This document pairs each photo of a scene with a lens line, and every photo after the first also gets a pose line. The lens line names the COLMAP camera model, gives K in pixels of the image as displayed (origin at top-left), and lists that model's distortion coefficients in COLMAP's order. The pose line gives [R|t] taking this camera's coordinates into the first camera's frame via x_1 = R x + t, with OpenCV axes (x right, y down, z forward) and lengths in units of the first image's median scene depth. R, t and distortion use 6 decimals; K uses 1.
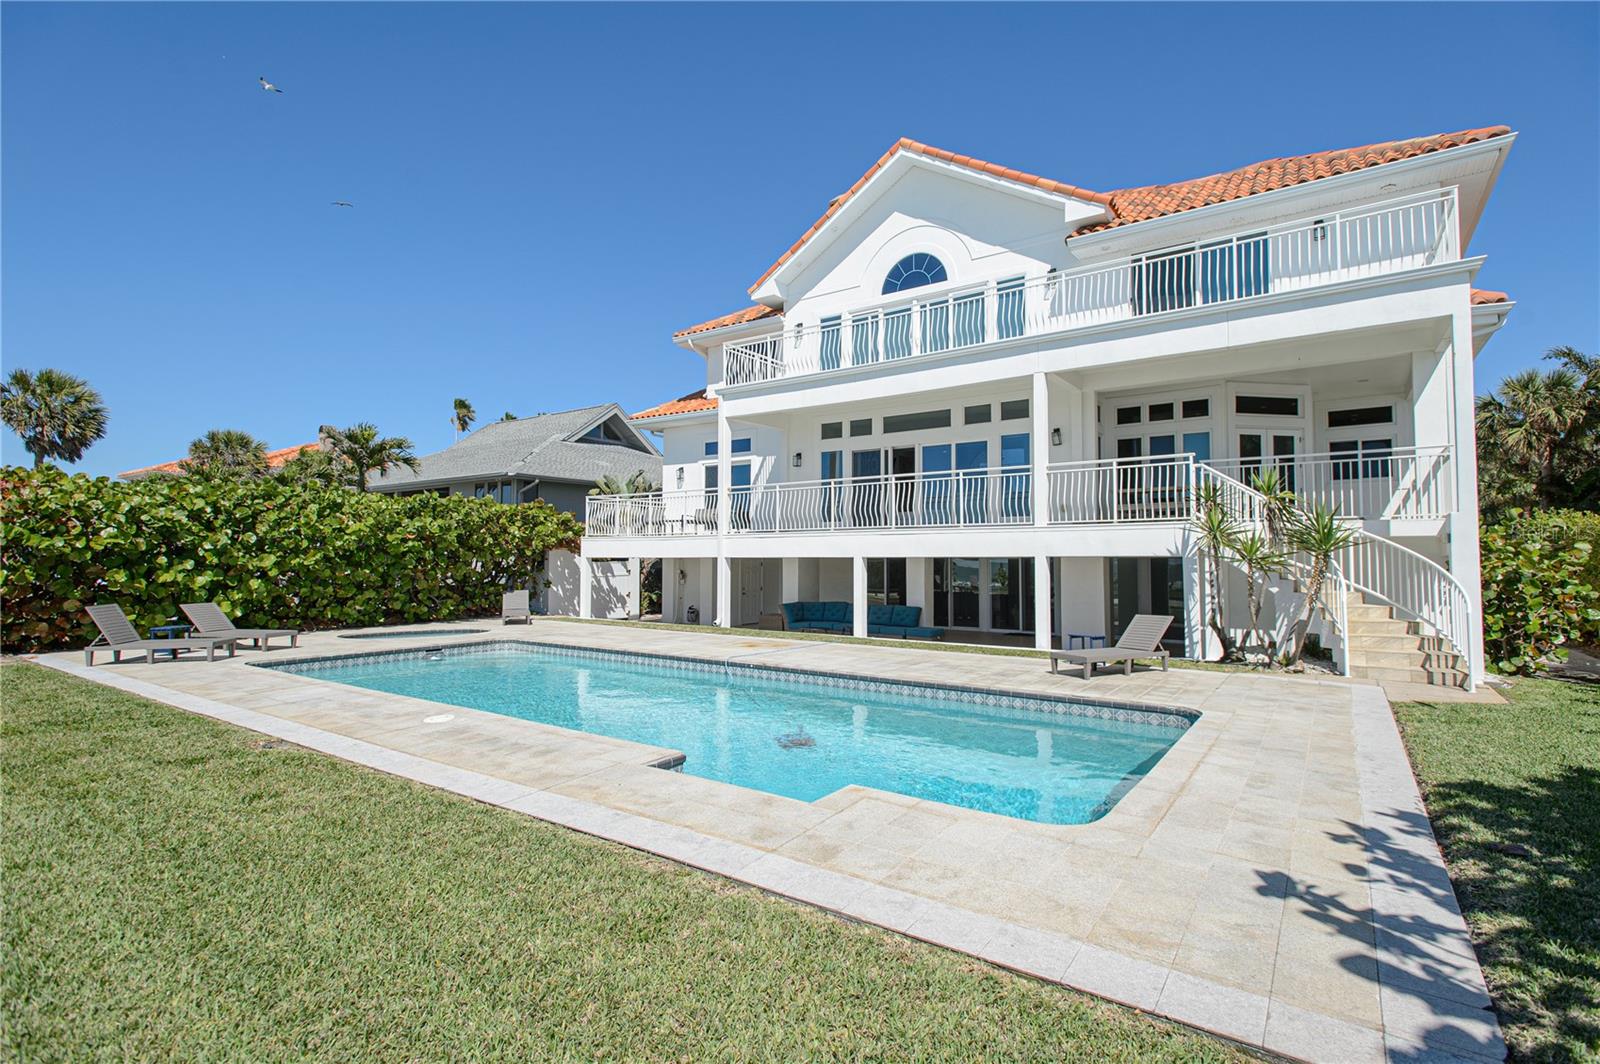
lens RADIAL K [[758.2, 0, 804.1], [0, 758.2, 457.3], [0, 0, 1]] dist [0.020039, 0.000253]
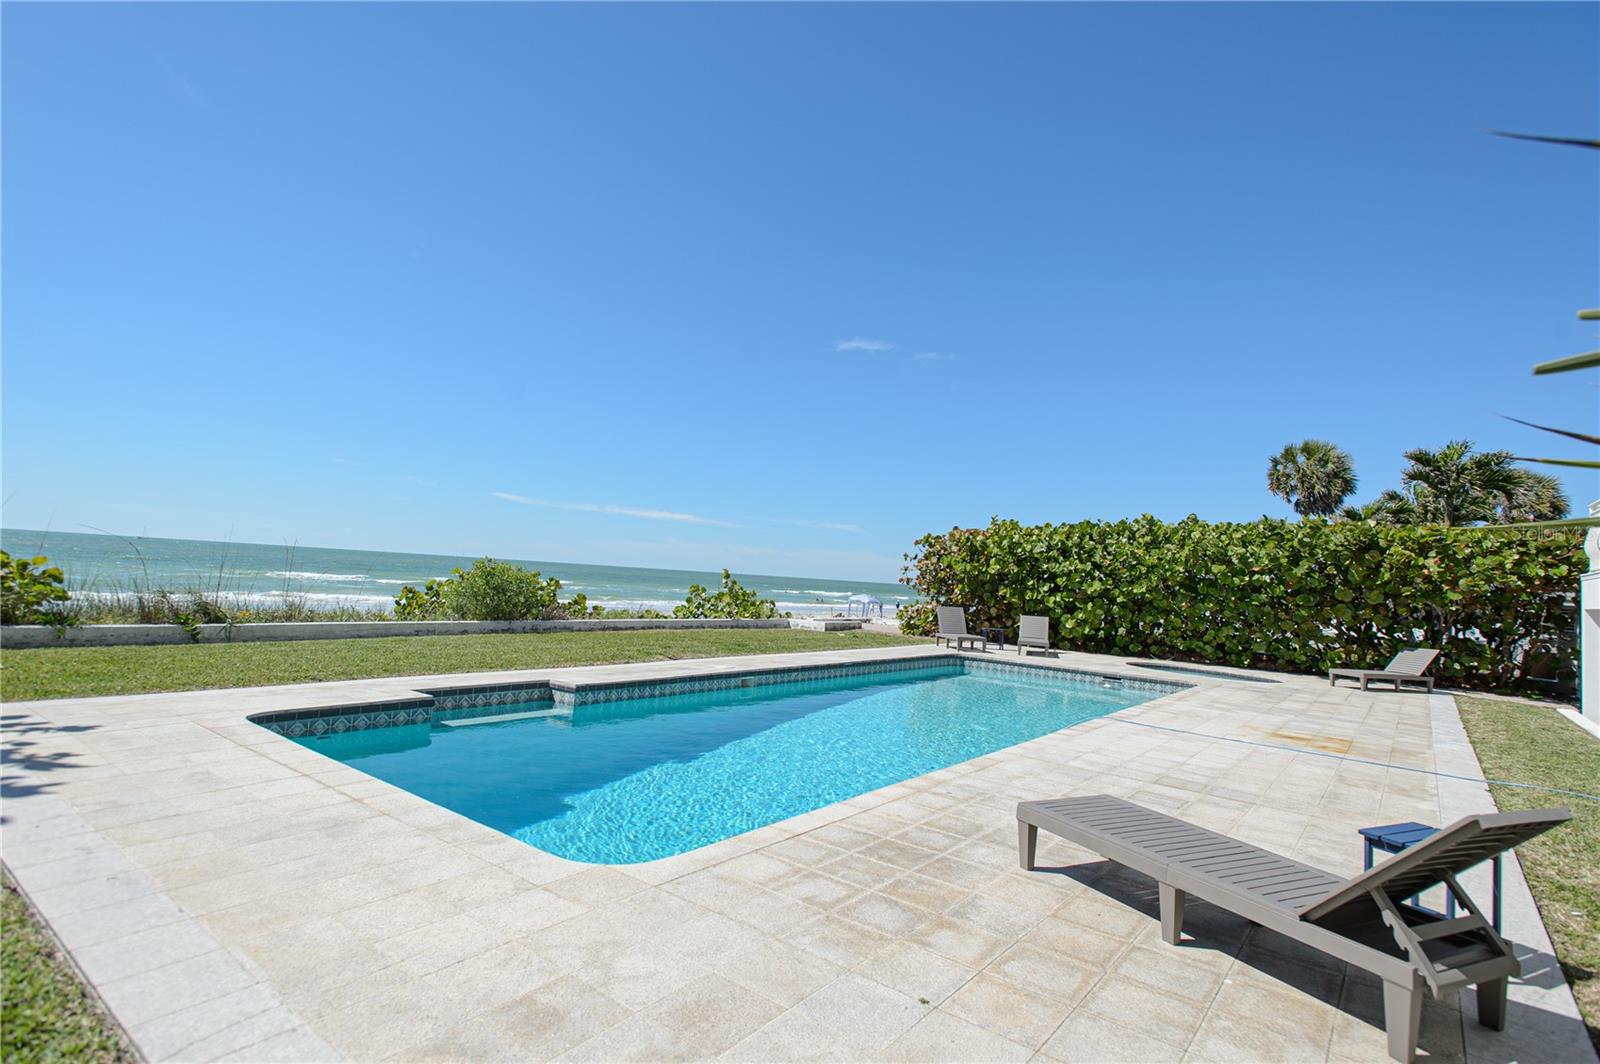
lens RADIAL K [[805.3, 0, 811.8], [0, 805.3, 574.5], [0, 0, 1]] dist [0.000120, -0.010212]
pose [[-0.034569, -0.006339, -0.999382, 0.510255], [0.070184, 0.997496, -0.008754, 0.094636], [0.996935, -0.070443, -0.034037, 0.608834]]
